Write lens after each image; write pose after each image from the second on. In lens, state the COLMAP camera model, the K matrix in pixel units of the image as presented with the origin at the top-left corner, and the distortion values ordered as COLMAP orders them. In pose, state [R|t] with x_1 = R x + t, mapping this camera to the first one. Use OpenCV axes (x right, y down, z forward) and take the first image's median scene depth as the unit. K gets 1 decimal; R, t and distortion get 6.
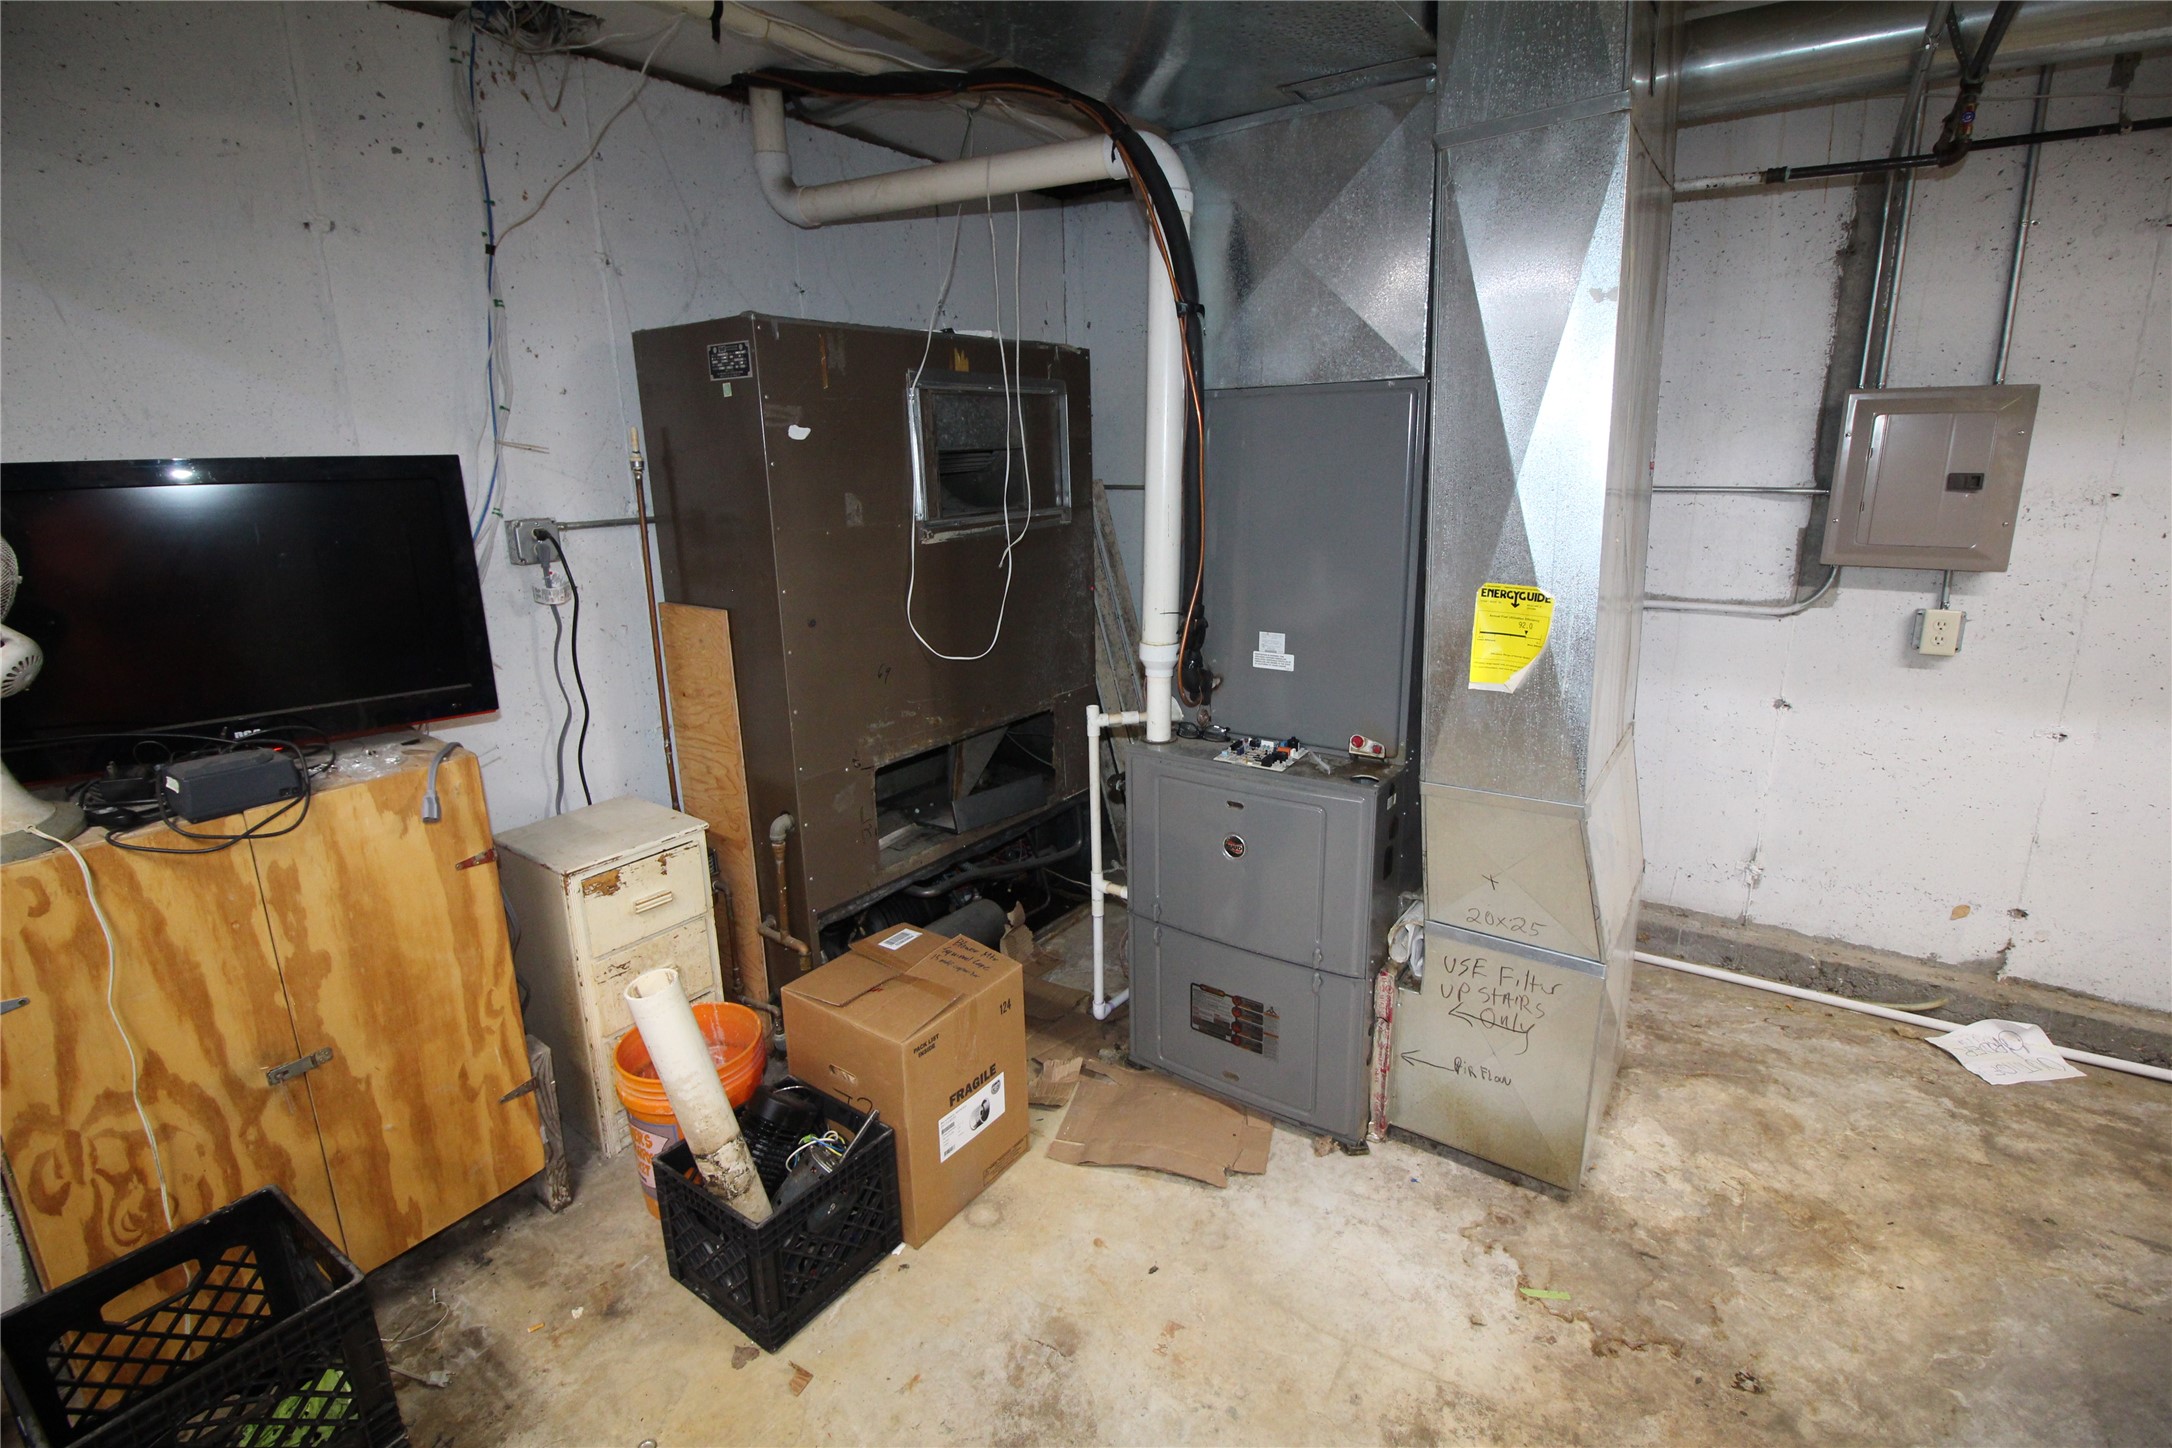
lens RADIAL K [[1002.4, 0, 1082.8], [0, 1002.4, 710.7], [0, 0, 1]] dist [-0.019911, -0.001951]
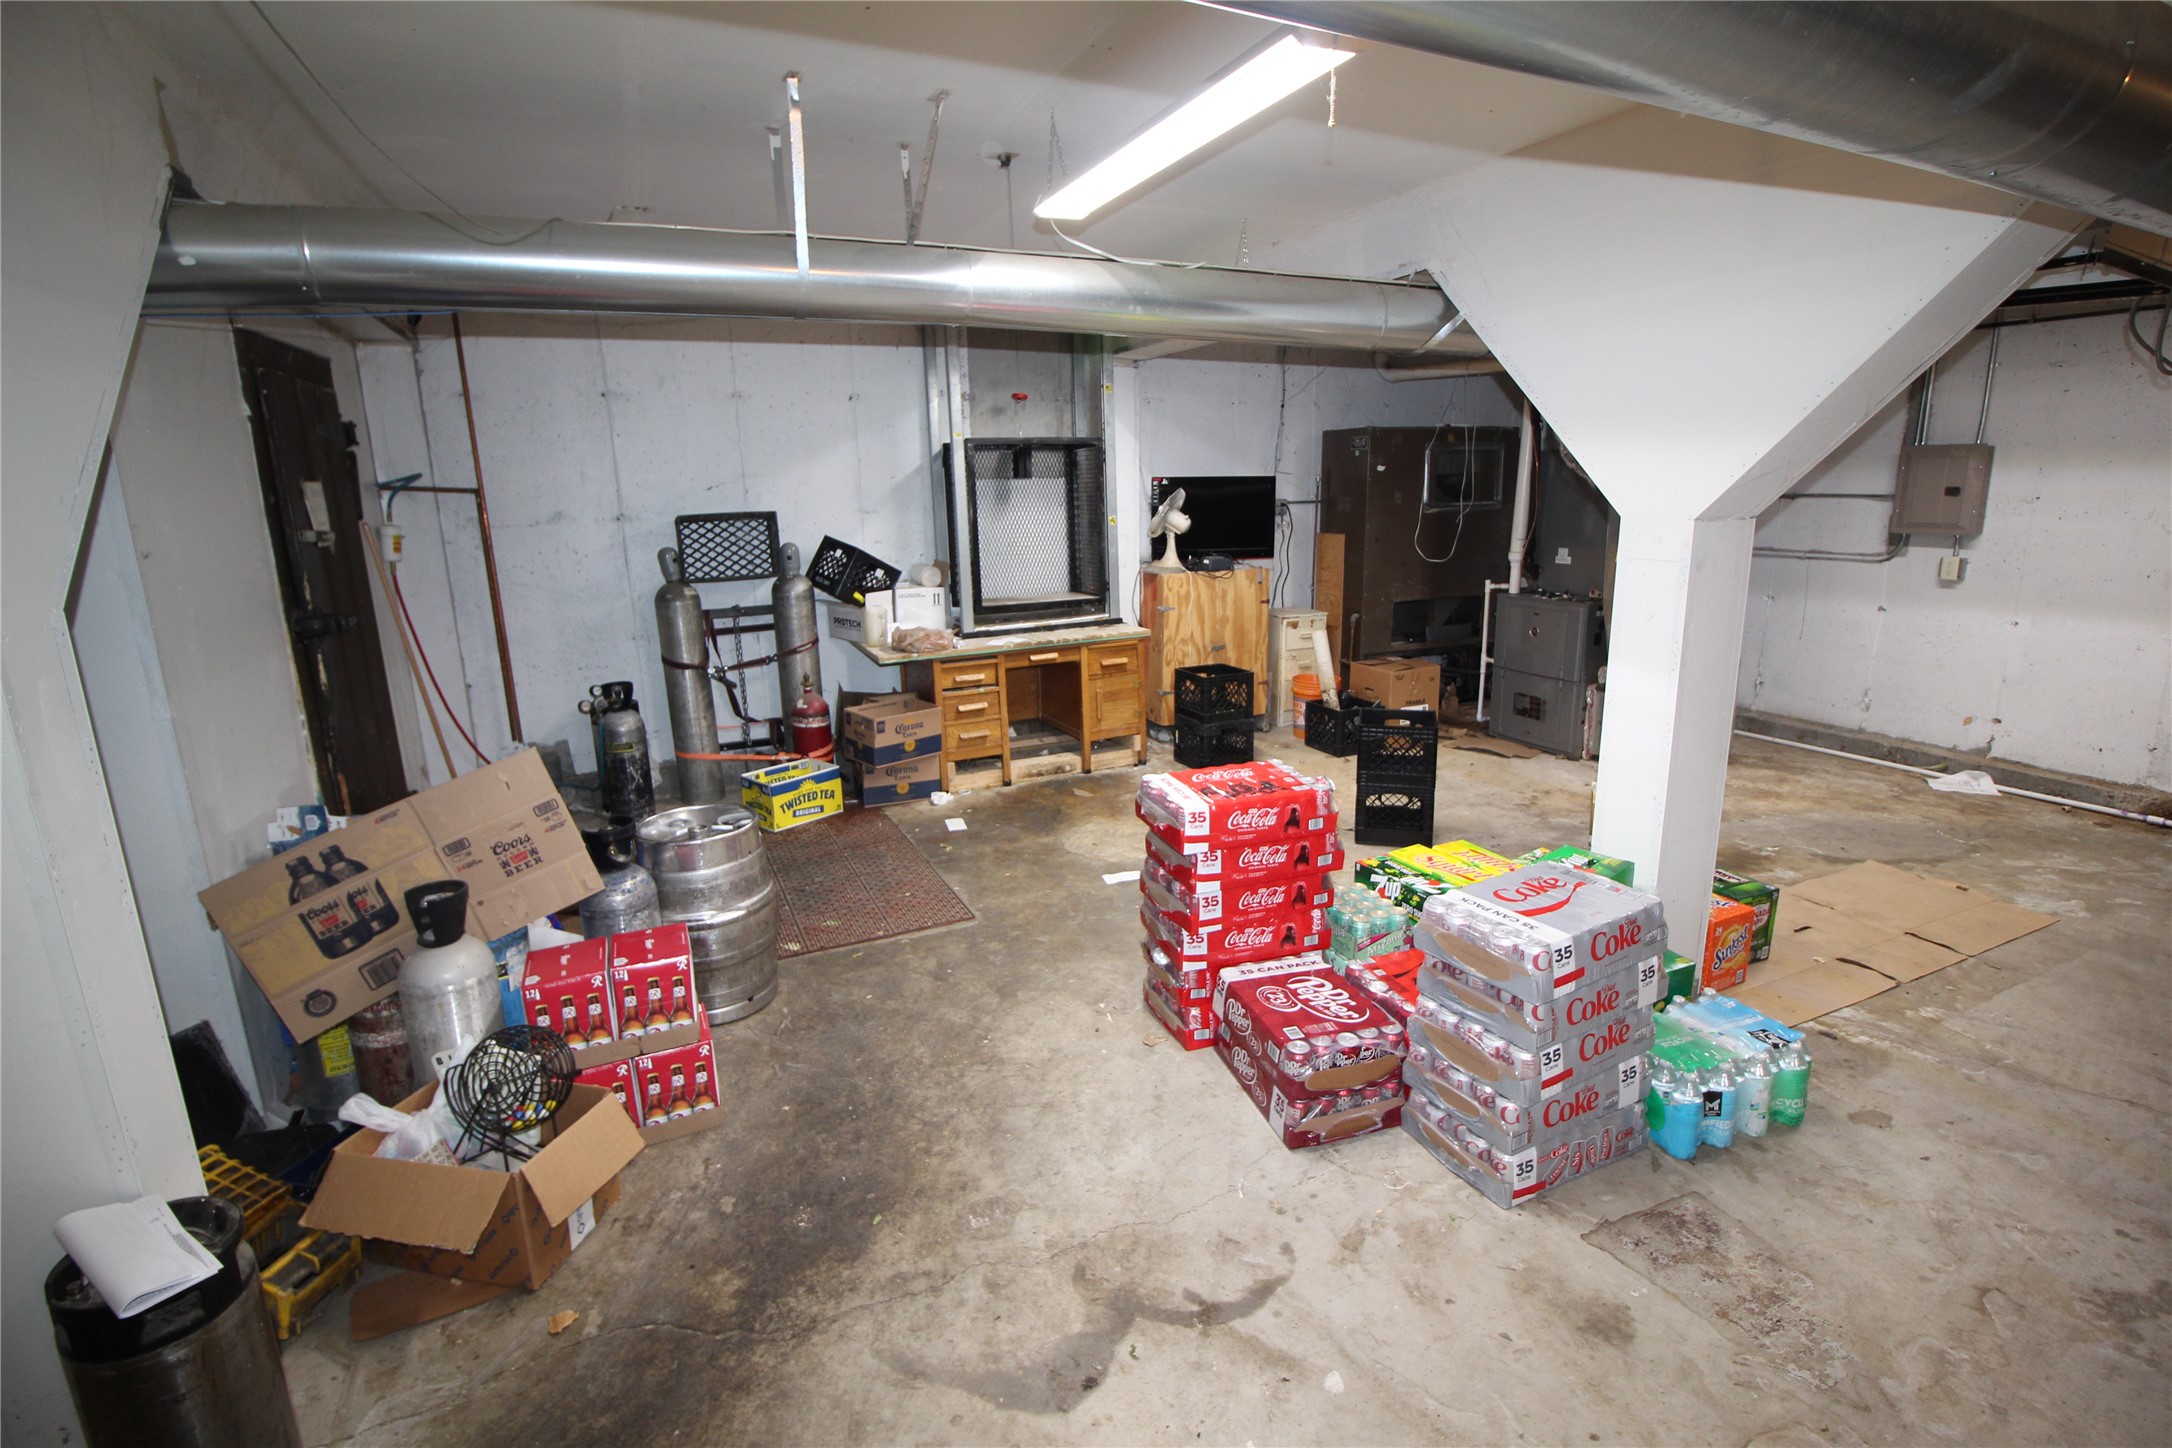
lens RADIAL K [[1002.4, 0, 1078.9], [0, 1002.4, 710.0], [0, 0, 1]] dist [-0.019911, -0.001951]
pose [[0.863457, 0.114547, -0.491244, 0.377210], [-0.122692, 0.992320, 0.015731, 0.390627], [0.489273, 0.046689, 0.870880, -1.573560]]
